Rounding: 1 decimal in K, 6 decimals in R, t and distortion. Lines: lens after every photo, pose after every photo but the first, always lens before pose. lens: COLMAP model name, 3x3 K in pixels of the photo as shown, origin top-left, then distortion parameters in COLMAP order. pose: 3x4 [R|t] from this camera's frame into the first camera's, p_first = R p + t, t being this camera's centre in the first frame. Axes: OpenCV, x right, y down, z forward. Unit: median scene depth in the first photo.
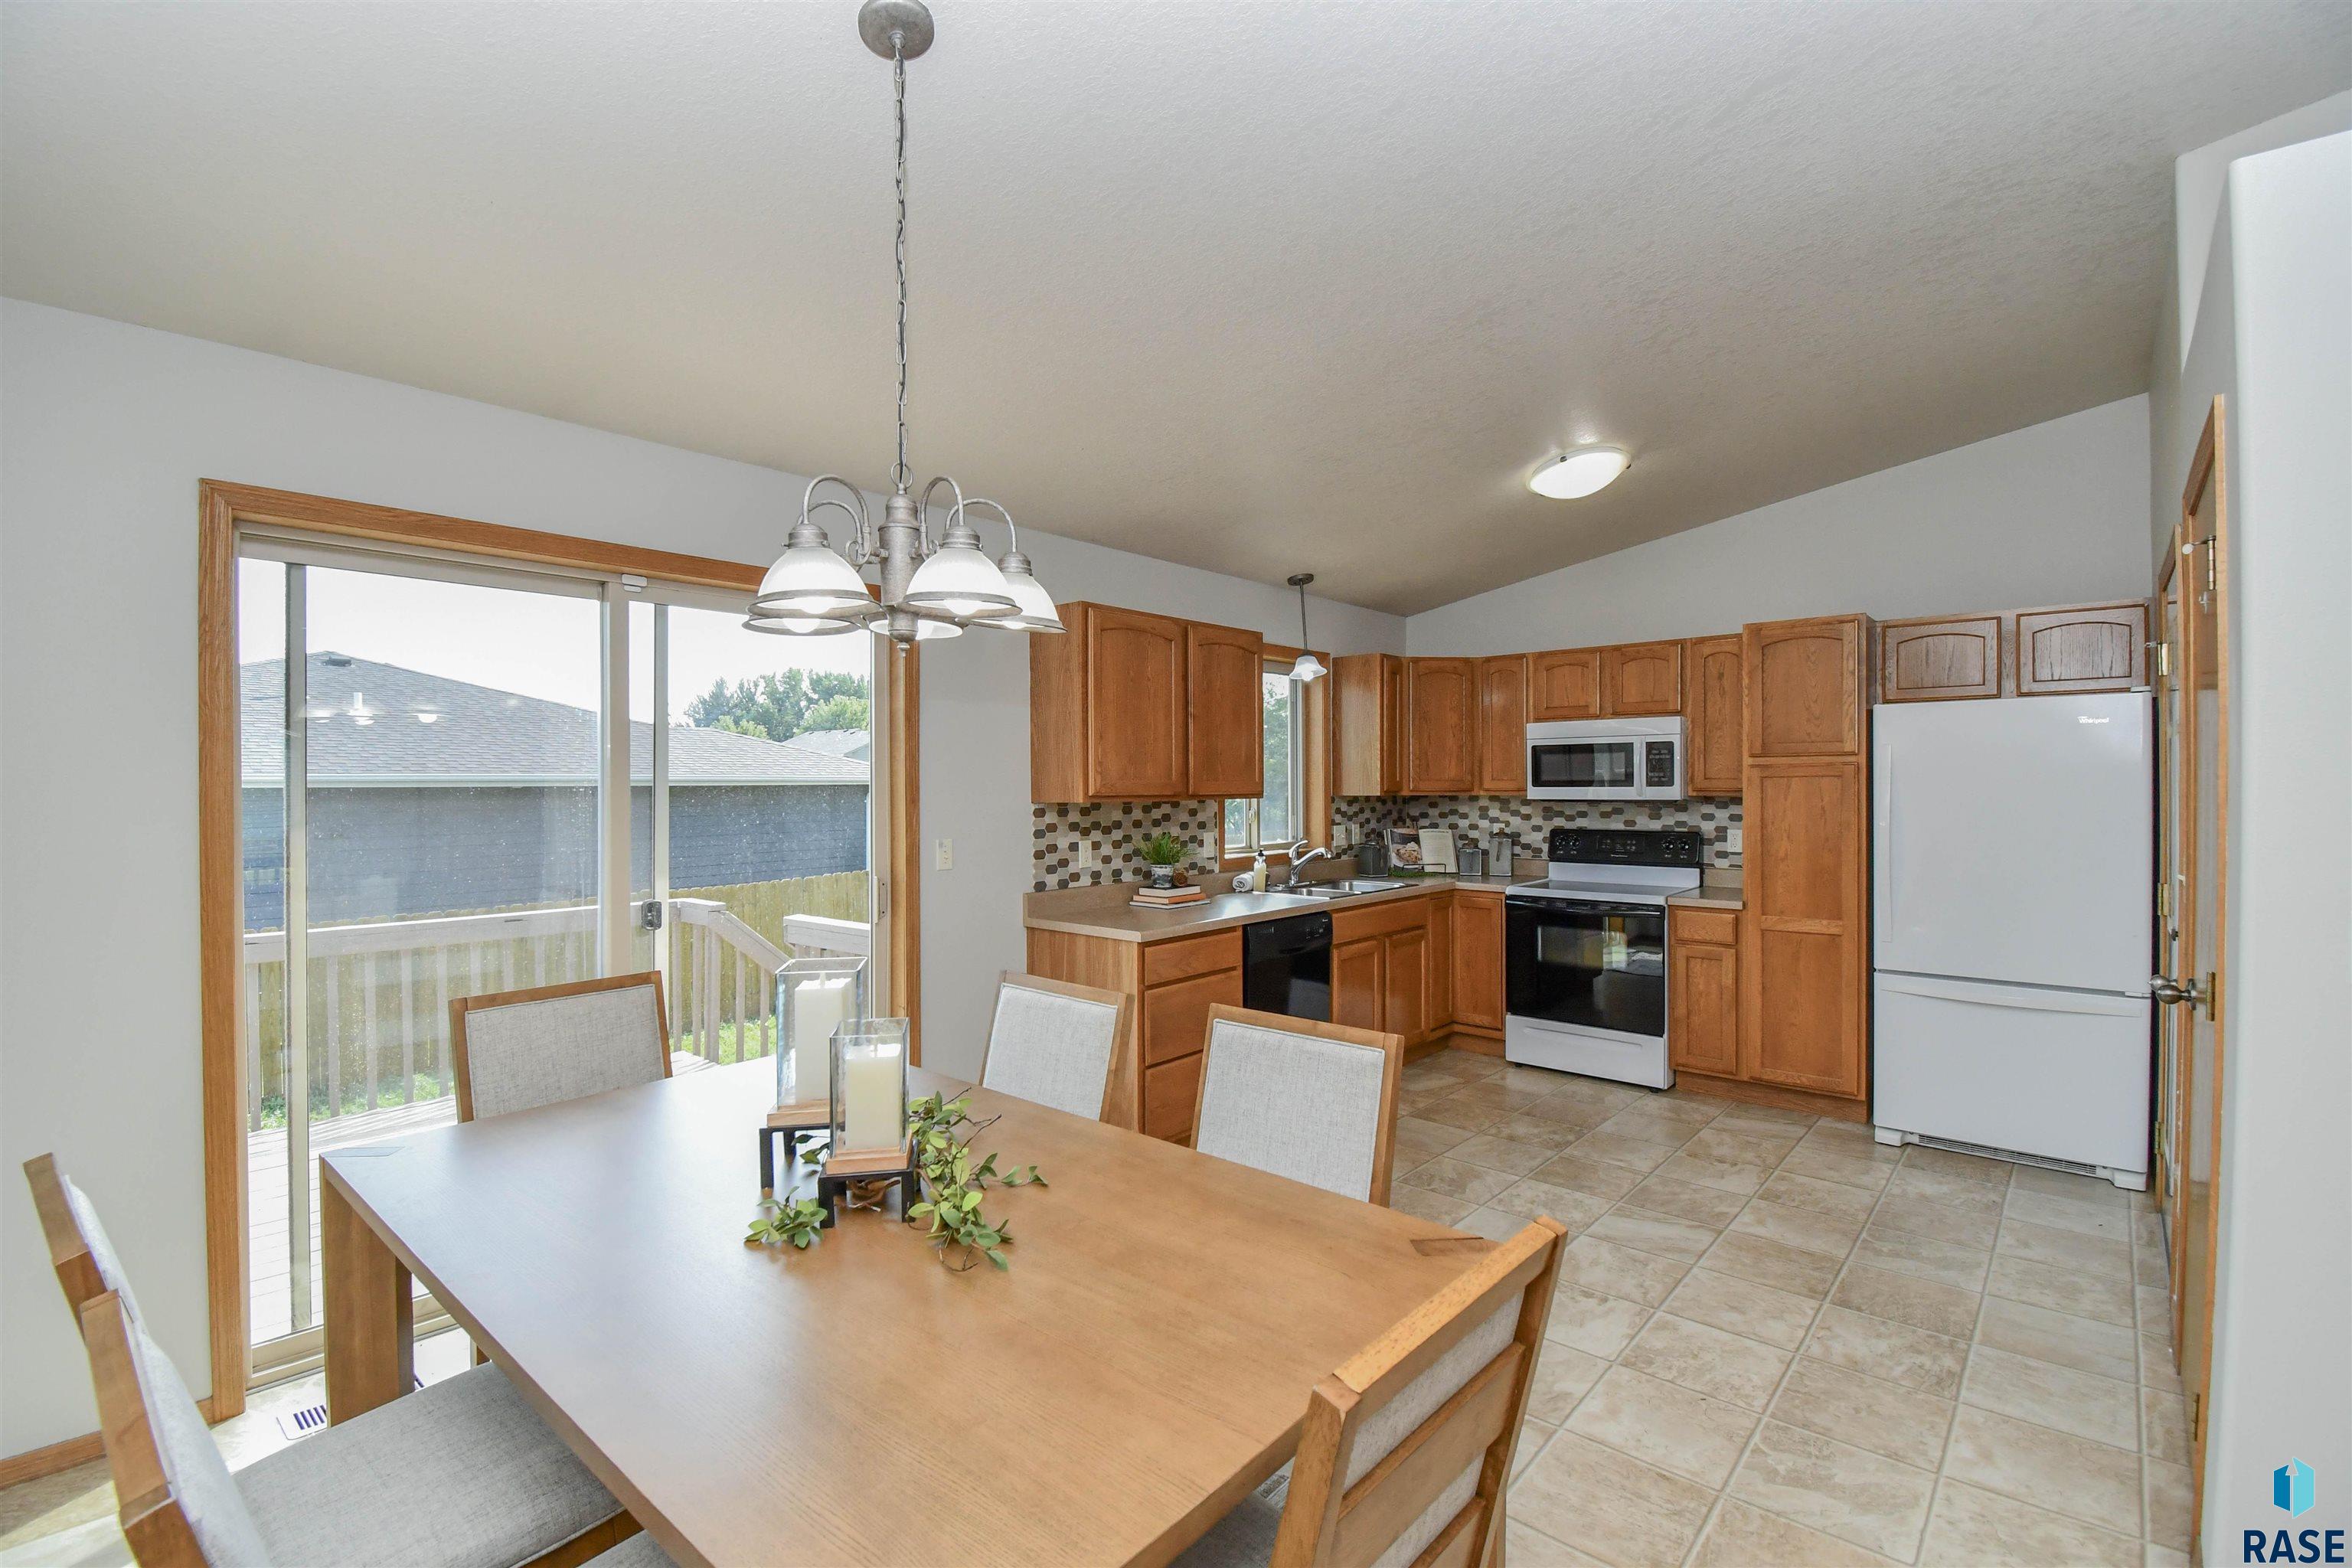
lens RADIAL K [[1067.4, 0, 1172.6], [0, 1067.4, 787.3], [0, 0, 1]] dist [0.013295, -0.011002]
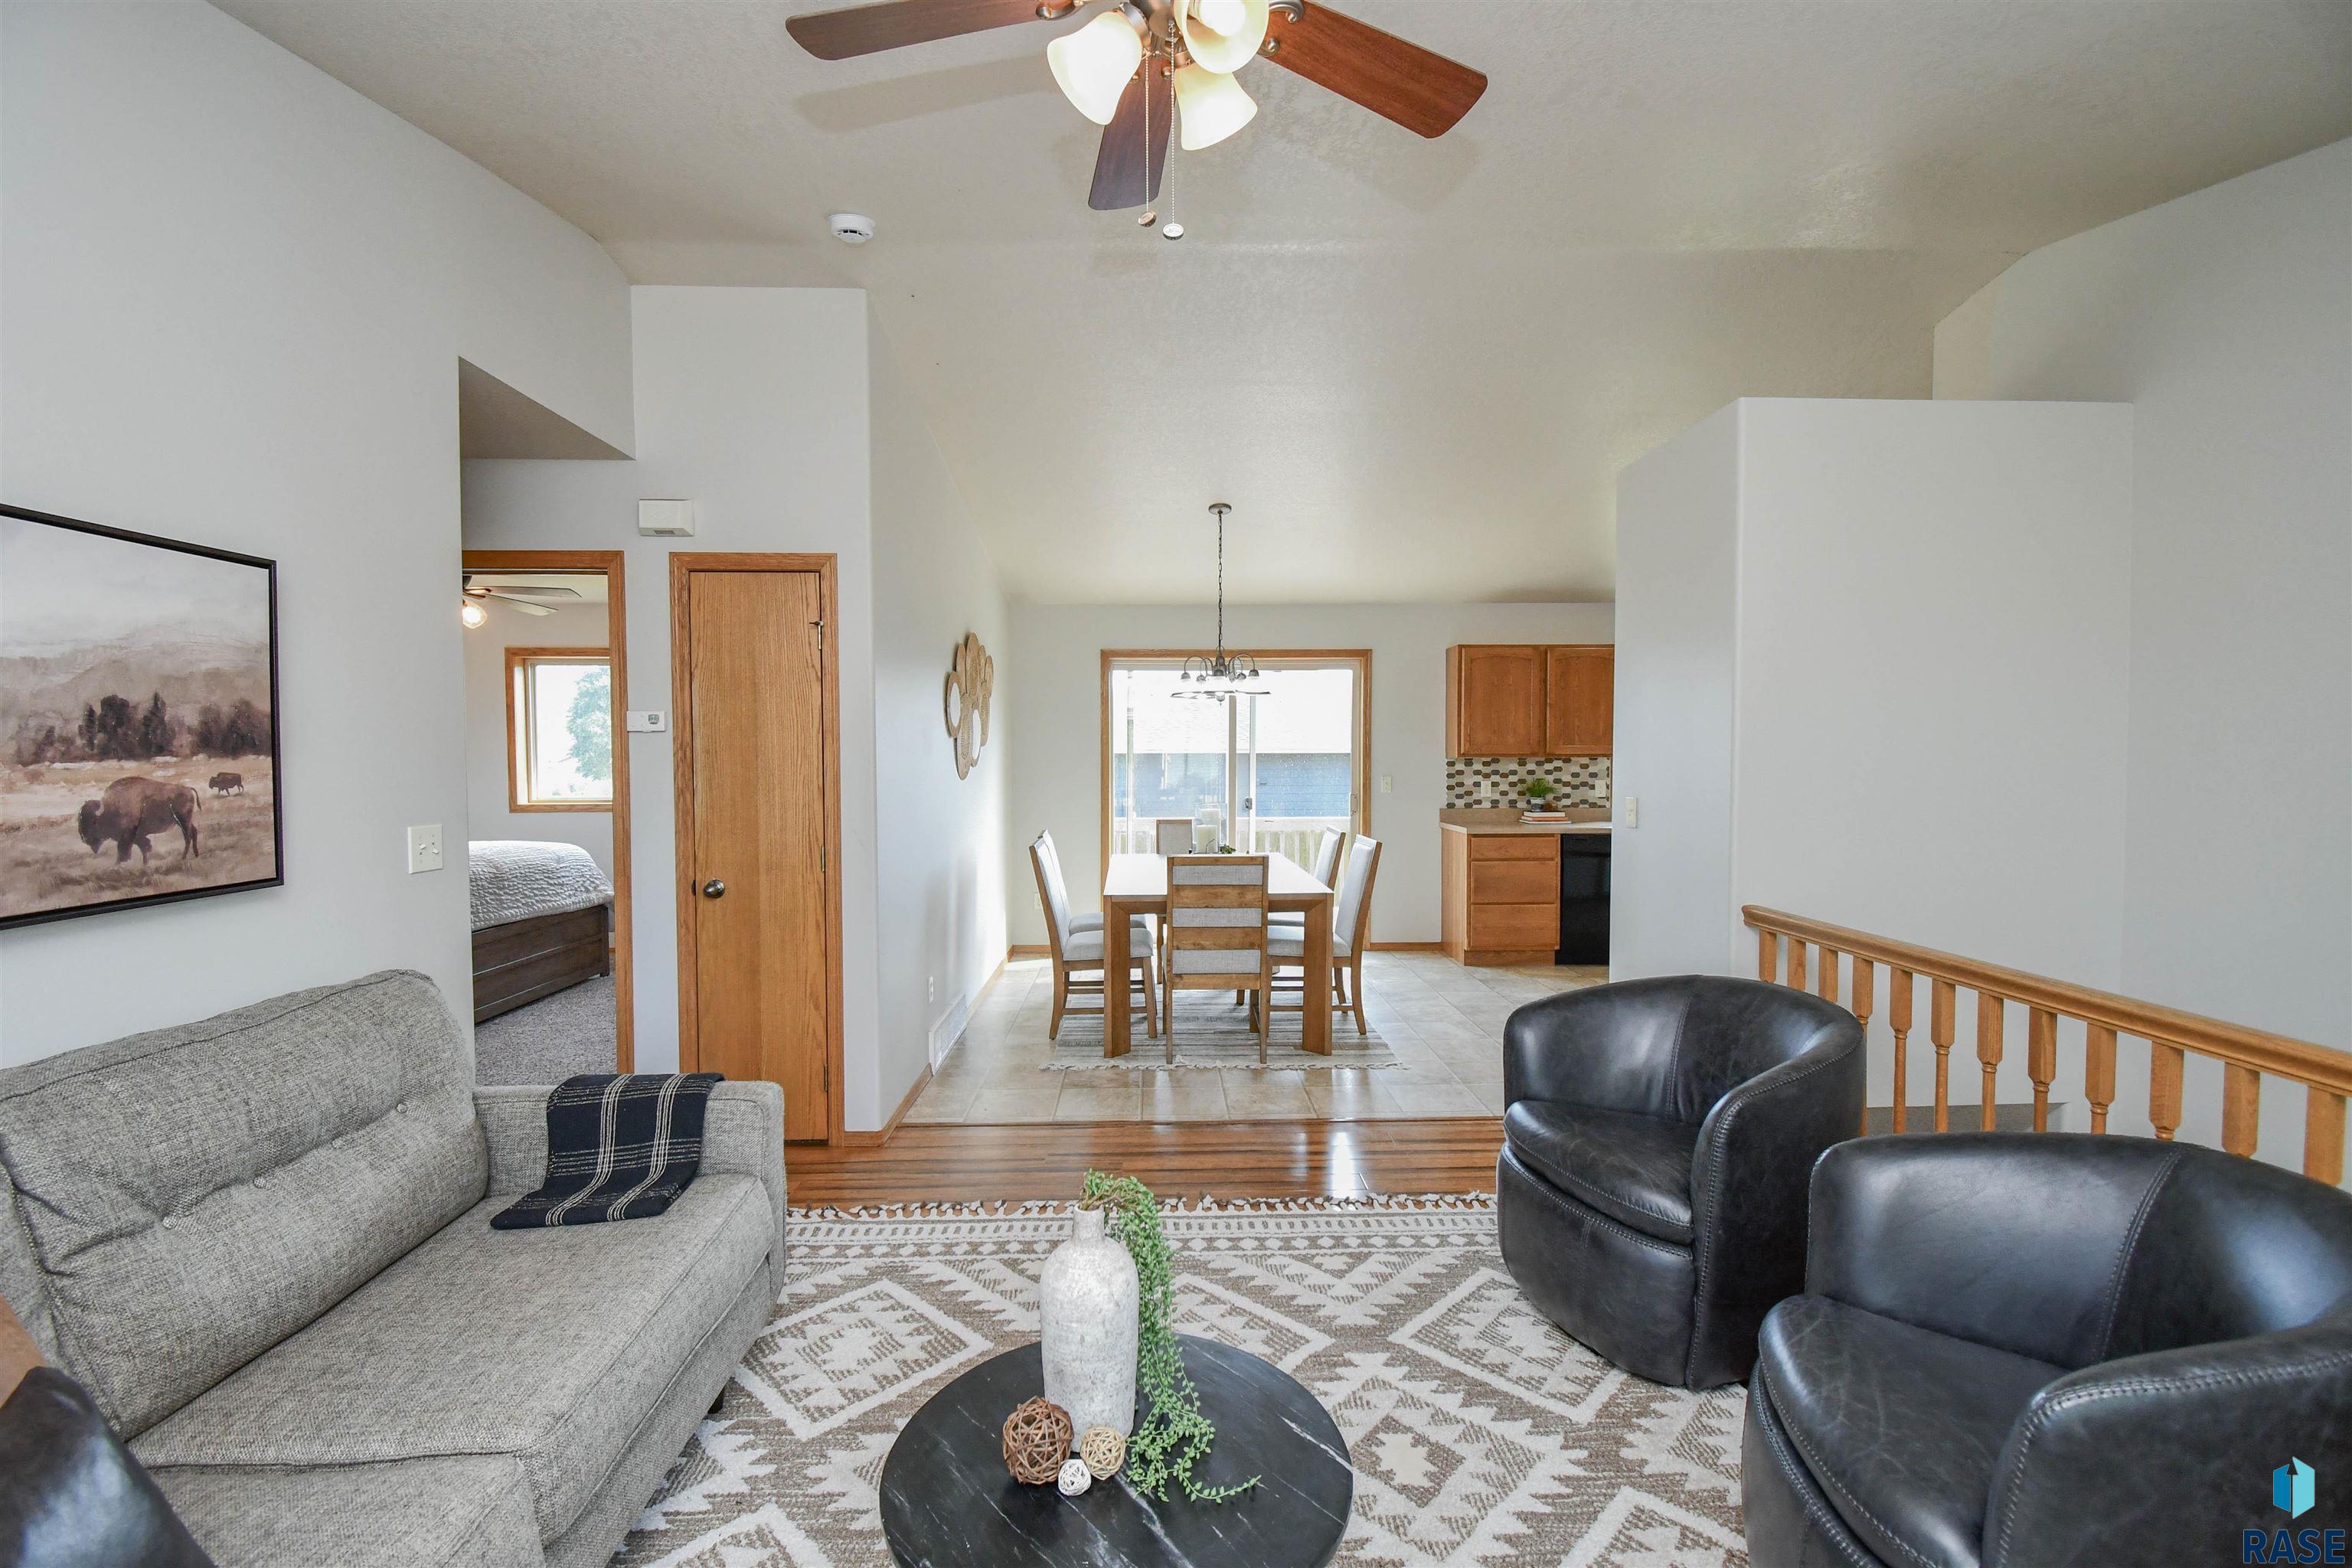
lens RADIAL K [[1067.4, 0, 1180.9], [0, 1067.4, 784.1], [0, 0, 1]] dist [0.013295, -0.011002]
pose [[0.675540, 0.018552, -0.737090, 0.828268], [-0.002492, 0.999735, 0.022879, 0.017200], [0.737319, -0.013619, 0.675407, -0.491492]]
